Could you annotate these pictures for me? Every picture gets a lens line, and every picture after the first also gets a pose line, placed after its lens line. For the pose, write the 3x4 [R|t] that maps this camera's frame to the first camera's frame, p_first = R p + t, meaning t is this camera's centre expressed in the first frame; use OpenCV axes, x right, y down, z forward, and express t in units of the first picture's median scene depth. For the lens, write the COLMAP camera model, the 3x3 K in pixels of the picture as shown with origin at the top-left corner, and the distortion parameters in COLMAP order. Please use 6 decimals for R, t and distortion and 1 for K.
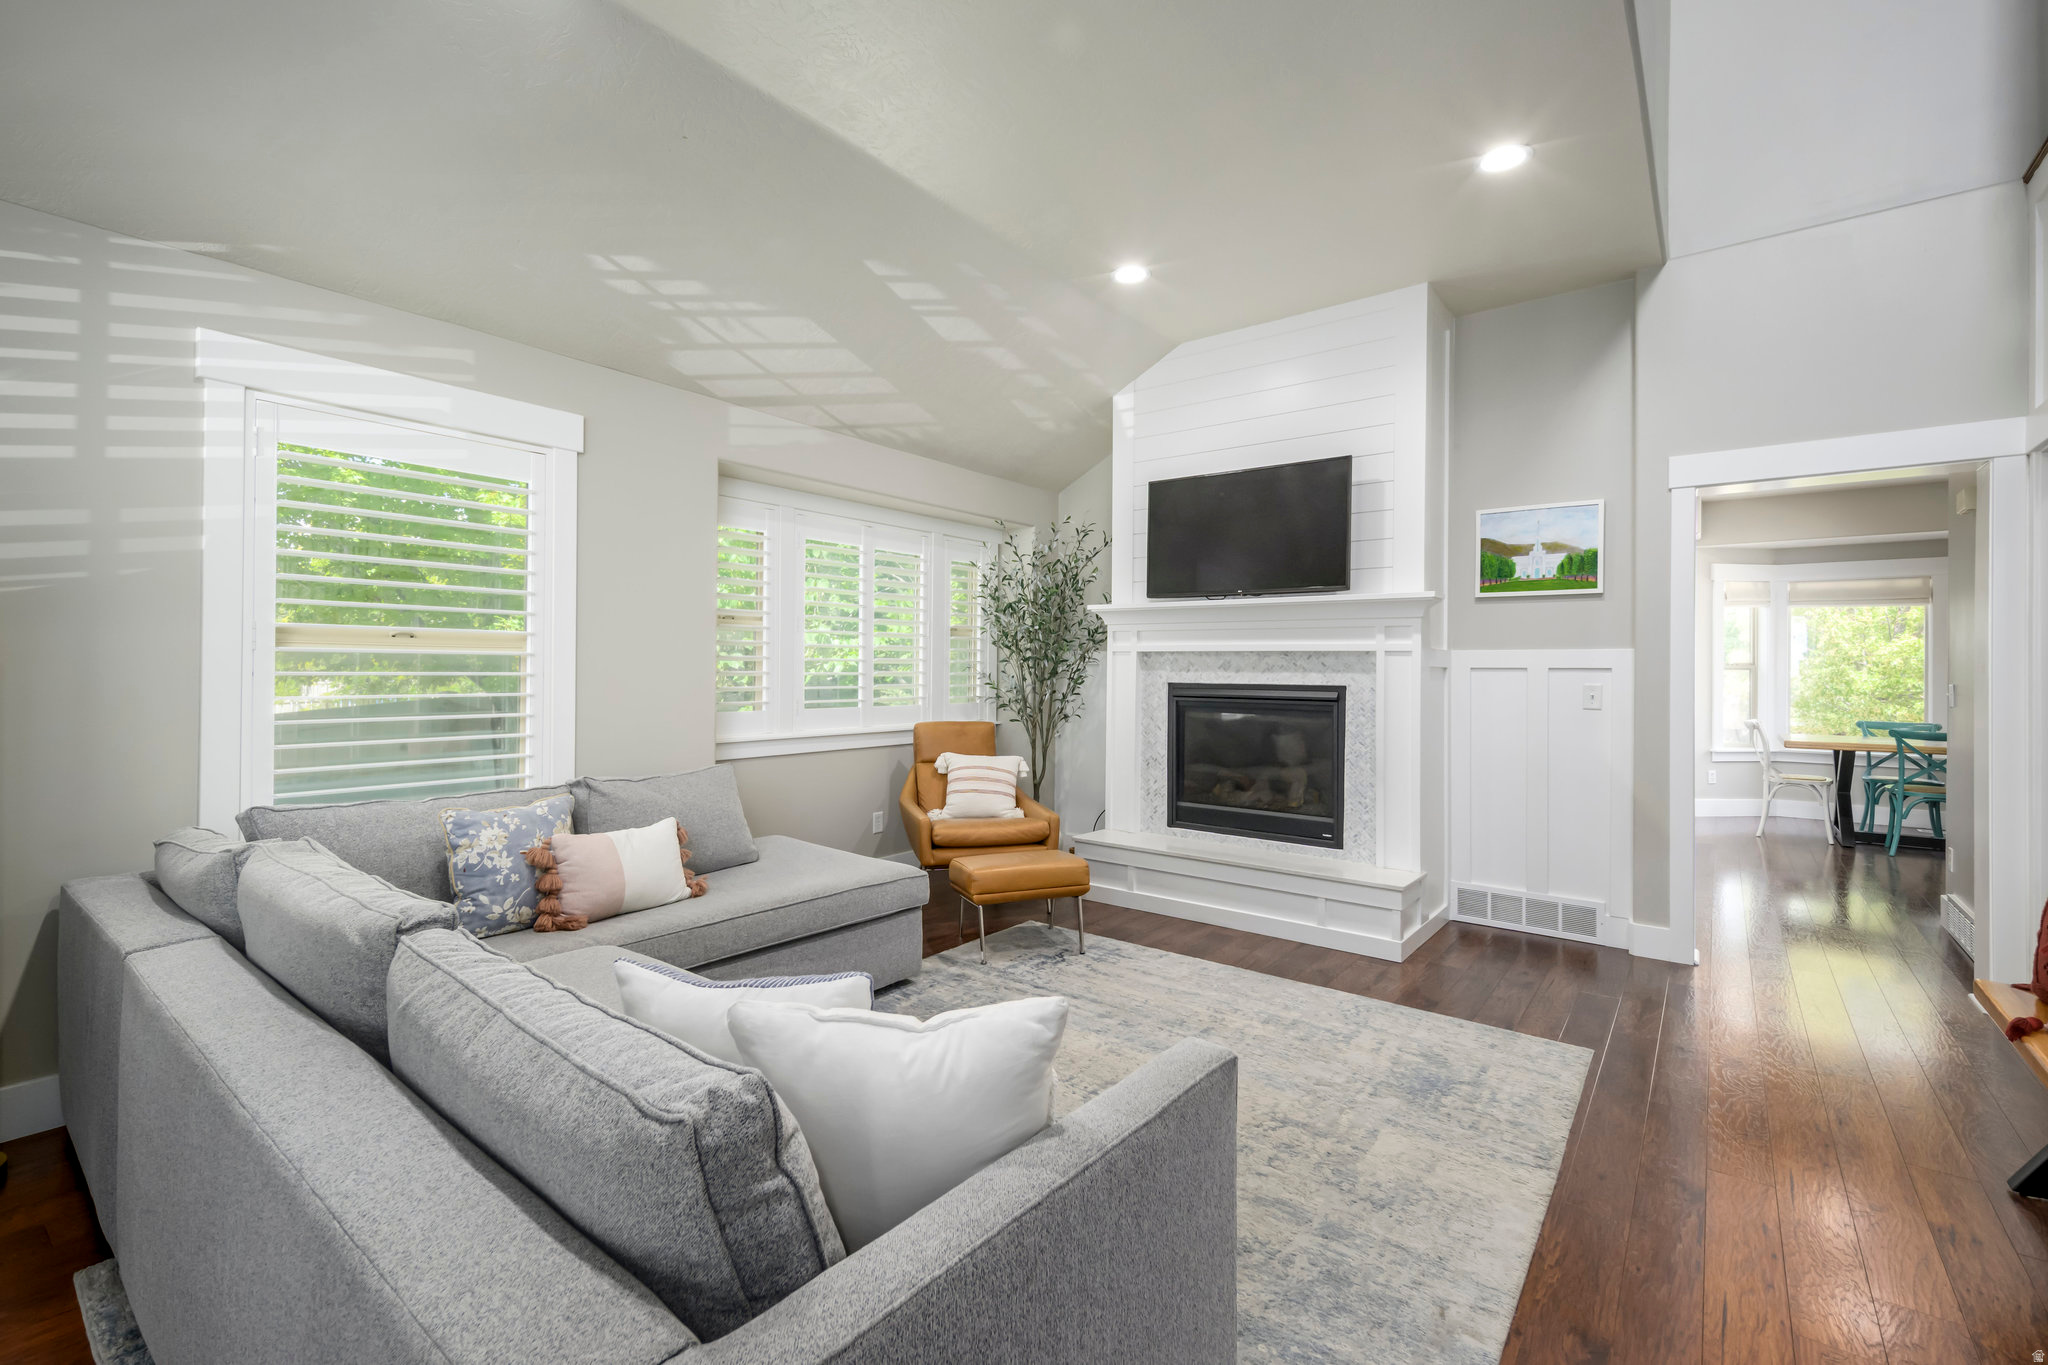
lens RADIAL K [[900.4, 0, 1023.9], [0, 900.4, 673.9], [0, 0, 1]] dist [0.012759, -0.001974]
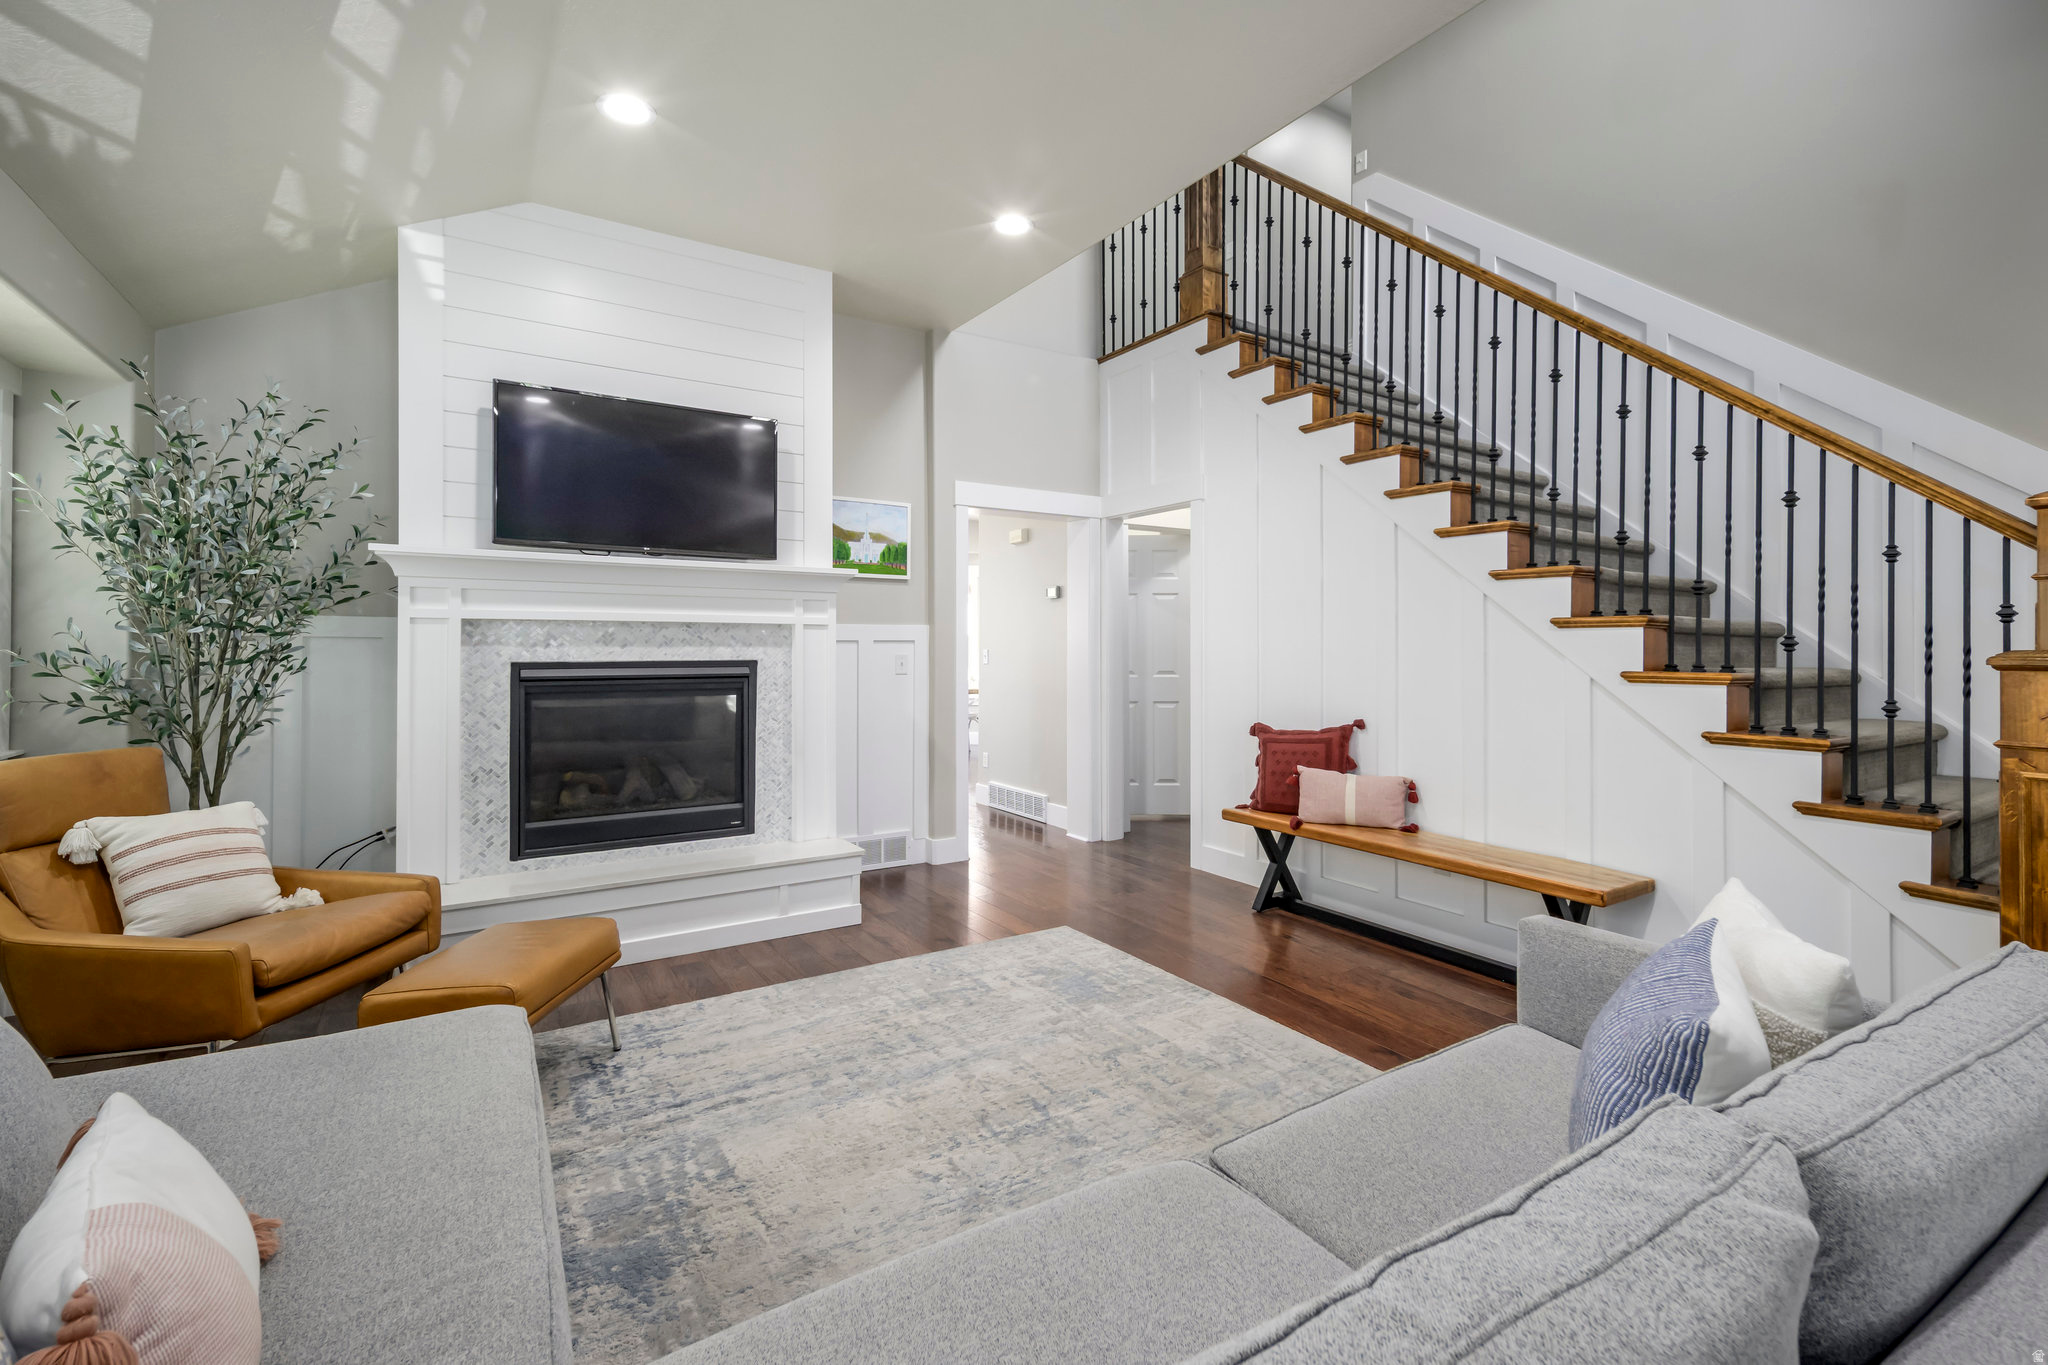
lens RADIAL K [[900.4, 0, 1044.8], [0, 900.4, 643.8], [0, 0, 1]] dist [0.012759, -0.001974]
pose [[0.325944, -0.008437, 0.945352, -0.466994], [0.004289, 0.999963, 0.007446, -0.010521], [-0.945379, 0.001628, 0.325968, 0.428928]]
